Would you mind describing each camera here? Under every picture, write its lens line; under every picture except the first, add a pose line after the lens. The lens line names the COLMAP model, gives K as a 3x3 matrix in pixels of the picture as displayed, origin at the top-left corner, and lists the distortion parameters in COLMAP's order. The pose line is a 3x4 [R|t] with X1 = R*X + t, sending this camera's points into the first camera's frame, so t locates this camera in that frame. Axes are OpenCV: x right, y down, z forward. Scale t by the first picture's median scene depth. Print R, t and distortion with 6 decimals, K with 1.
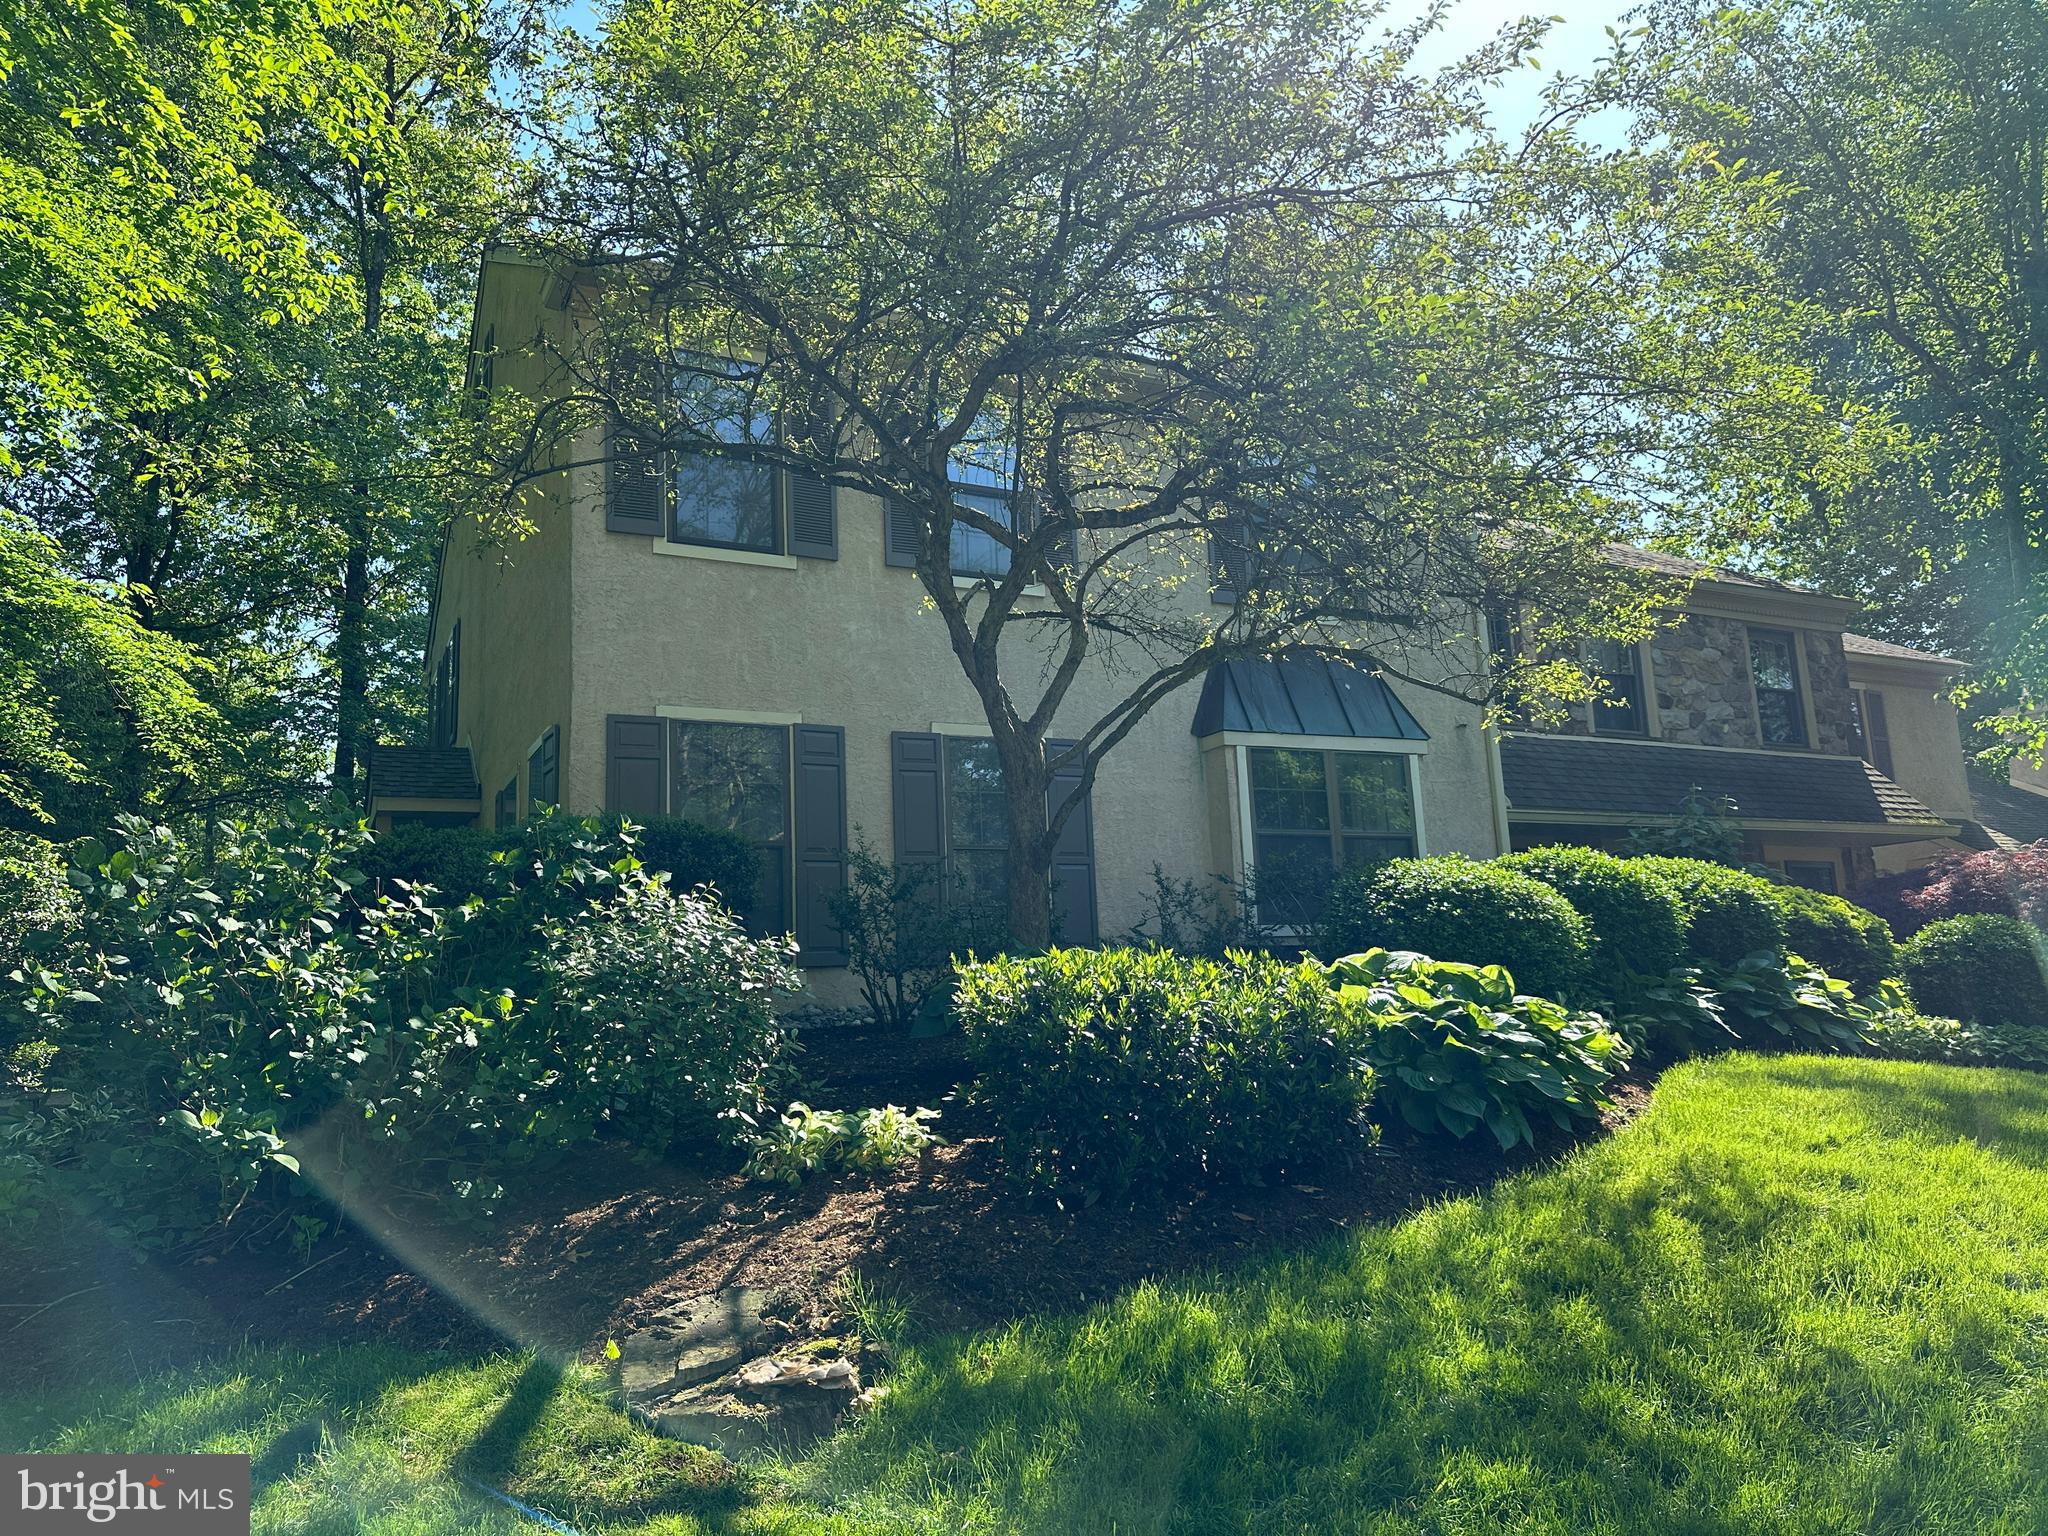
lens RADIAL K [[1429.5, 0, 1018.5], [0, 1429.5, 768.7], [0, 0, 1]] dist [-0.002803, -0.001305]
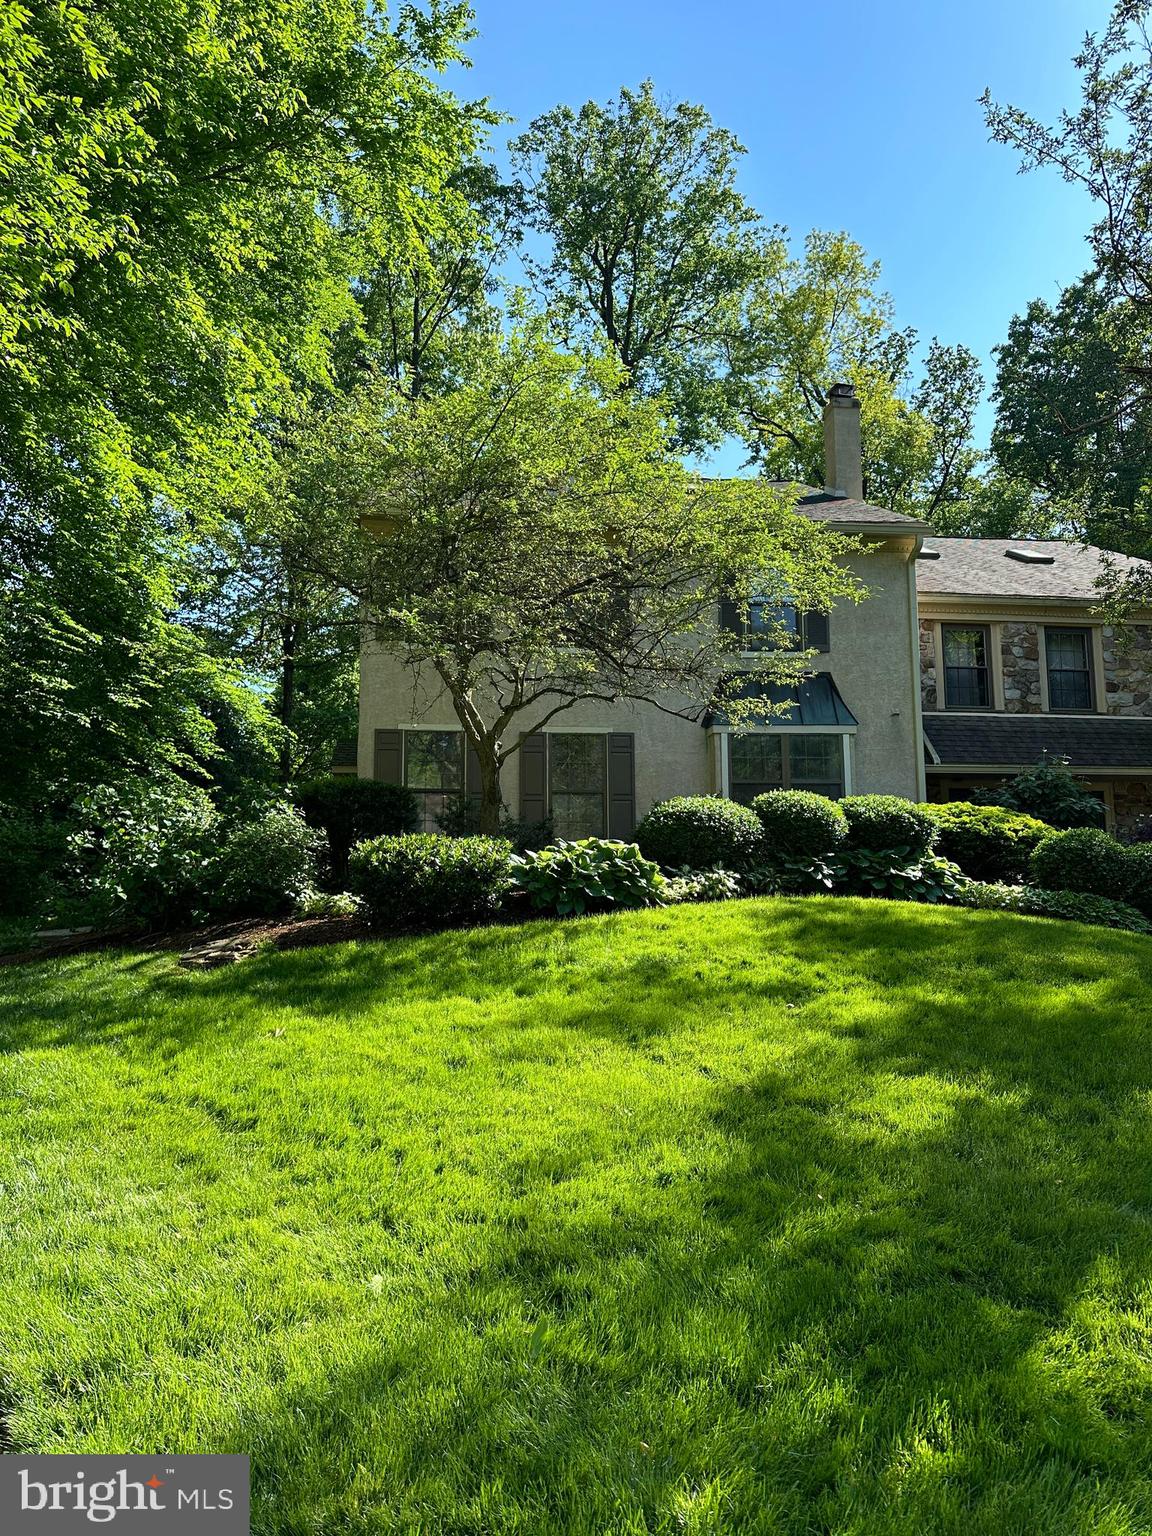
lens RADIAL K [[1072.1, 0, 576.6], [0, 1072.1, 767.0], [0, 0, 1]] dist [-0.002803, -0.001305]
pose [[0.937879, -0.011384, -0.346777, 0.428987], [0.024811, 0.999103, 0.034304, -0.022987], [0.346075, -0.040777, 0.937320, -0.297363]]
